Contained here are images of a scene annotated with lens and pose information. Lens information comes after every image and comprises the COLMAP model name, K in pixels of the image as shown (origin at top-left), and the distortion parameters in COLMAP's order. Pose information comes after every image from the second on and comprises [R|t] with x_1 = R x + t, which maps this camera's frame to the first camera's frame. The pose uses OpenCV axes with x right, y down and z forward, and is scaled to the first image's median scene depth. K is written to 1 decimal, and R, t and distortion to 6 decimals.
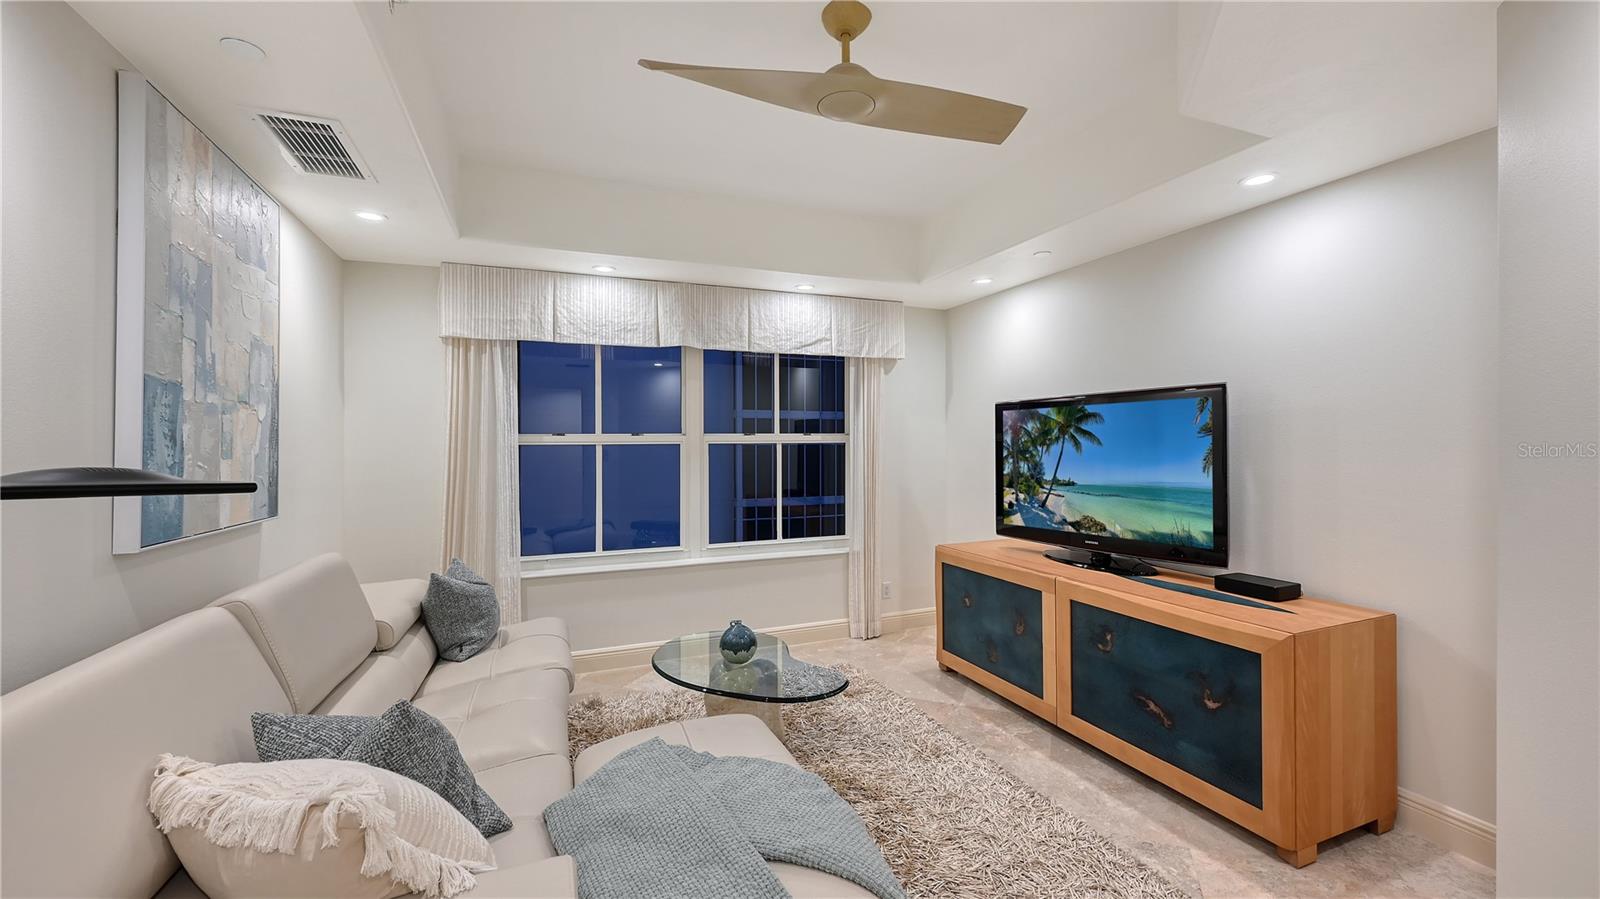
lens RADIAL K [[638.4, 0, 801.1], [0, 638.4, 448.8], [0, 0, 1]] dist [-0.003941, 0.000170]
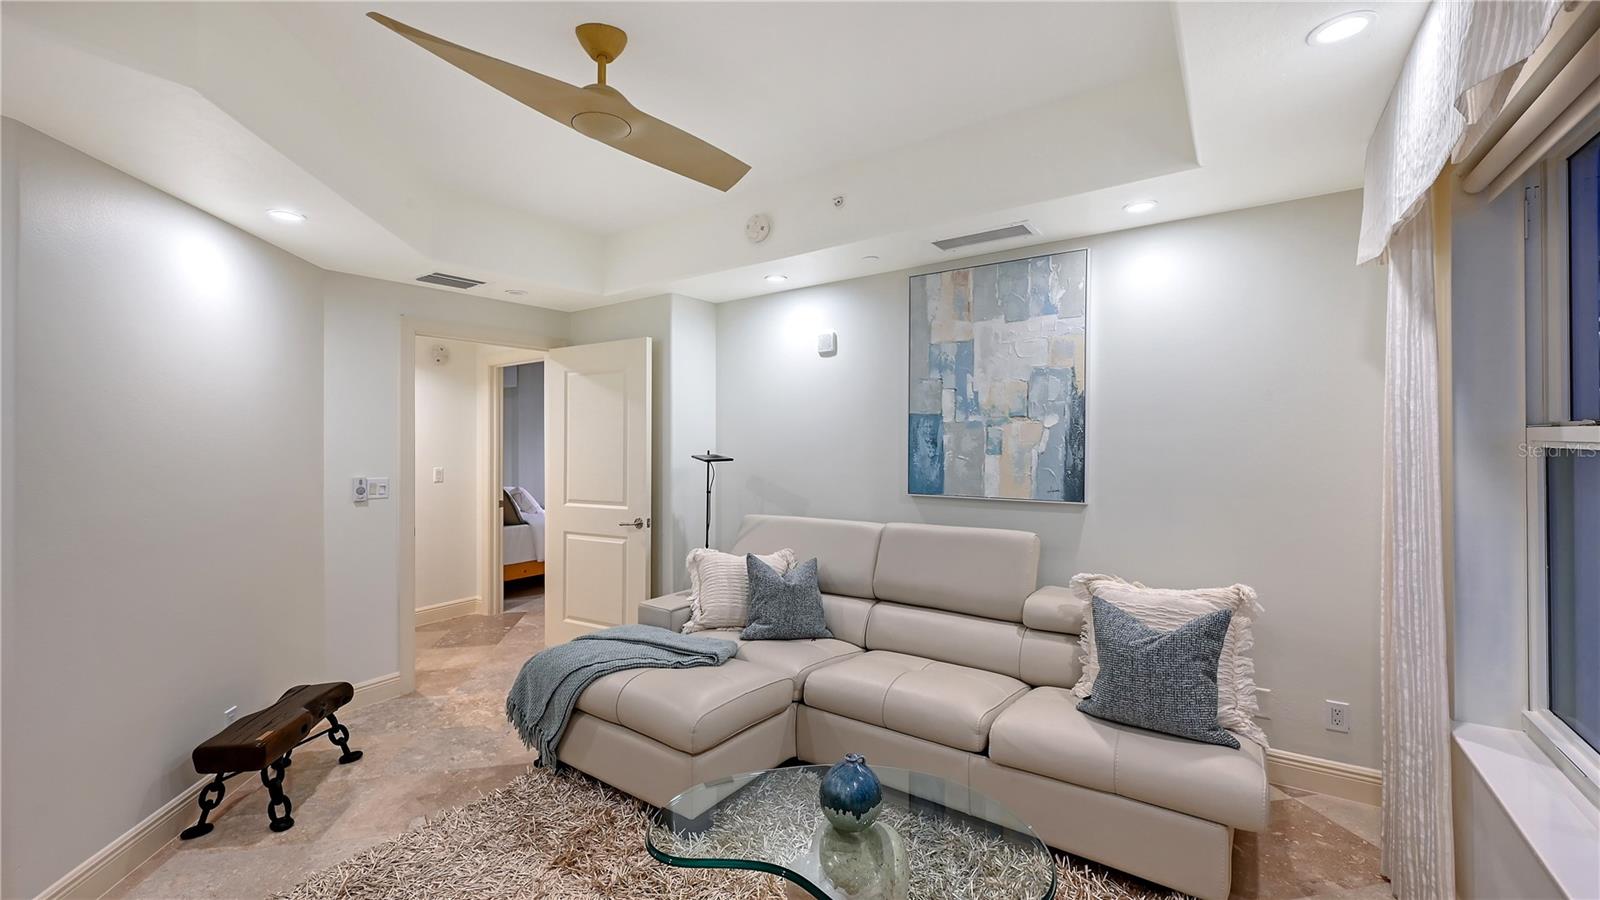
lens RADIAL K [[638.4, 0, 799.1], [0, 638.4, 439.9], [0, 0, 1]] dist [-0.003941, 0.000170]
pose [[-0.841510, 0.004020, -0.540226, 0.398125], [0.006287, 0.999977, -0.002352, -0.021576], [0.540205, -0.005376, -0.841516, 2.261028]]
